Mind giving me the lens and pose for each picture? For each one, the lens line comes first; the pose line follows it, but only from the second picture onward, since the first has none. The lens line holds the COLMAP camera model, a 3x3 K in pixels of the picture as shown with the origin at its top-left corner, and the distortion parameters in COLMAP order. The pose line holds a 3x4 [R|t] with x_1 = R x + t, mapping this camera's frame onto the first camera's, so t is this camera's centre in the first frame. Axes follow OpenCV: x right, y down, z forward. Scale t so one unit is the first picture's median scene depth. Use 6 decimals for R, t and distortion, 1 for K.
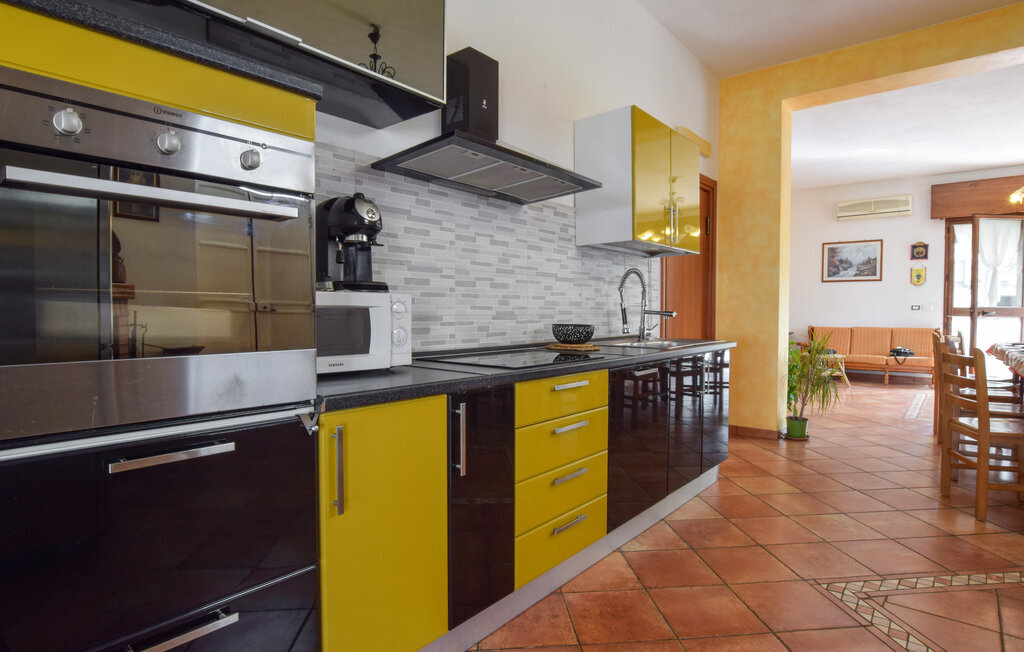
lens RADIAL K [[552.3, 0, 512.0], [0, 552.3, 326.0], [0, 0, 1]] dist [-0.004620, -0.000398]
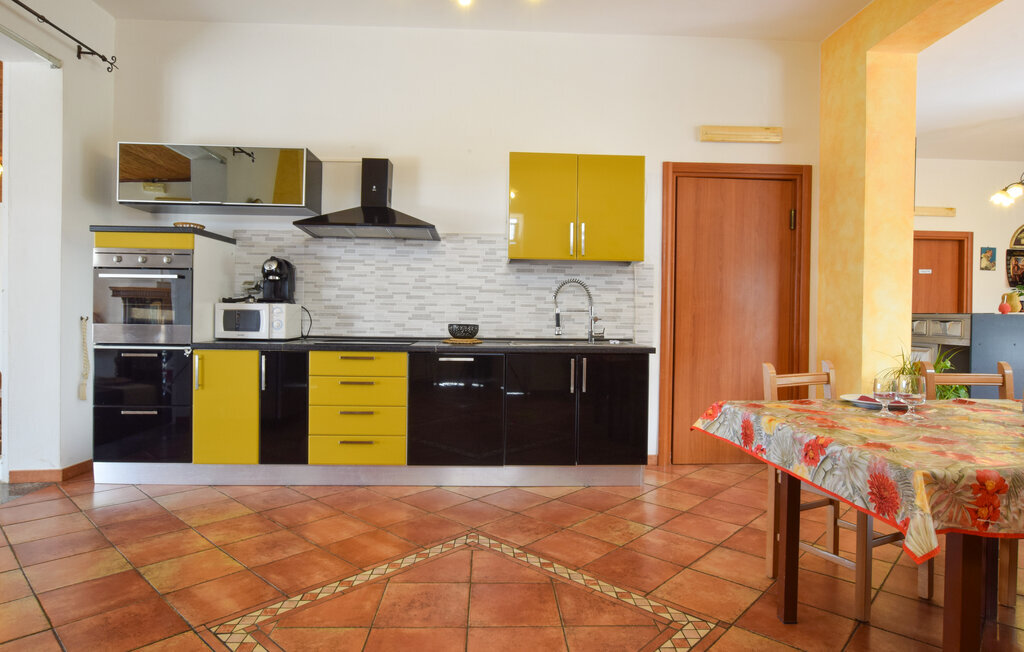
lens RADIAL K [[578.8, 0, 511.5], [0, 578.8, 321.1], [0, 0, 1]] dist [-0.006682, -0.000618]
pose [[0.660961, 0.015940, -0.750251, 1.344408], [-0.033454, 0.999406, -0.008239, -0.003499], [0.749674, 0.030544, 0.661102, 0.153425]]
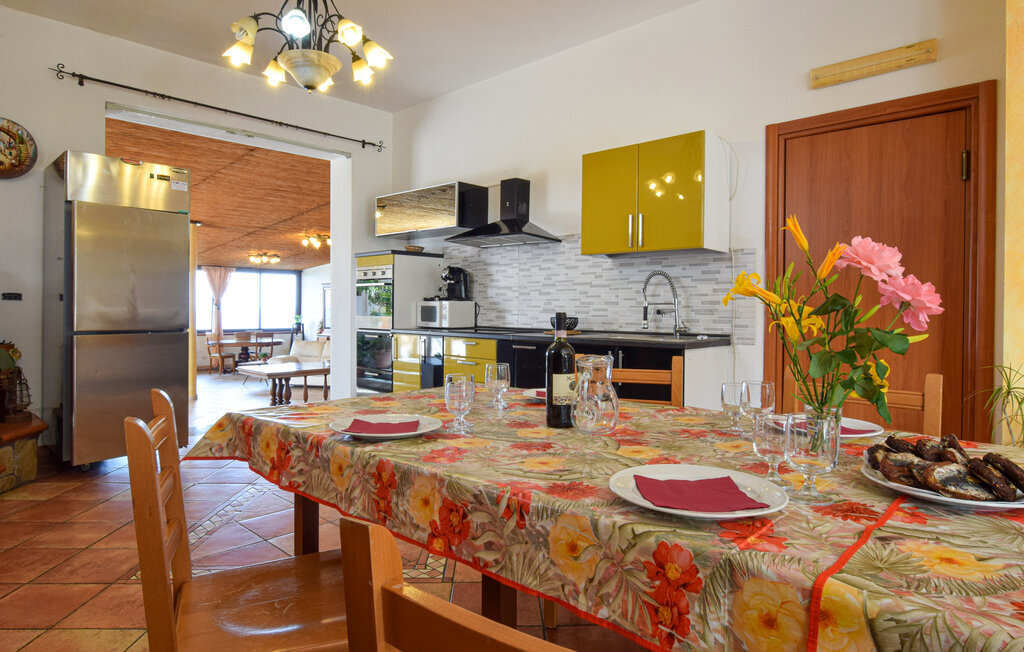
lens RADIAL K [[595.1, 0, 508.3], [0, 595.1, 313.8], [0, 0, 1]] dist [-0.004335, -0.000482]
pose [[-0.071434, 0.009926, -0.997396, 1.842571], [-0.033735, 0.999354, 0.012362, -0.029572], [0.996875, 0.034530, -0.071053, 1.026047]]
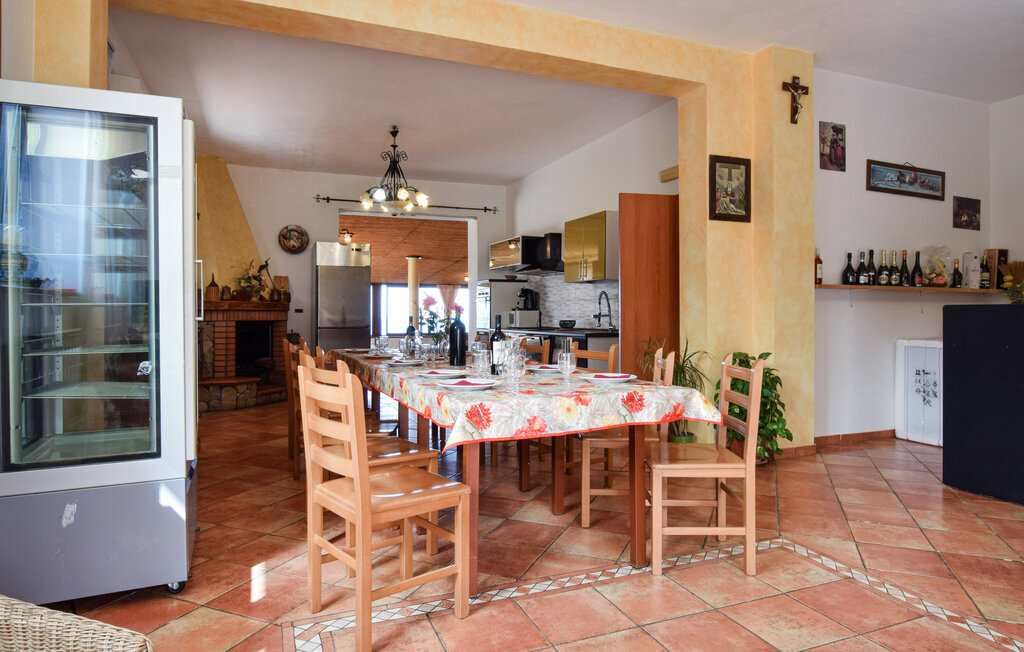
lens RADIAL K [[595.1, 0, 508.3], [0, 595.1, 313.8], [0, 0, 1]] dist [-0.004335, -0.000482]
pose [[-0.472587, -0.001185, -0.881283, 2.666238], [-0.023723, 0.999654, 0.011377, -0.059186], [0.880965, 0.026283, -0.472452, 2.116121]]
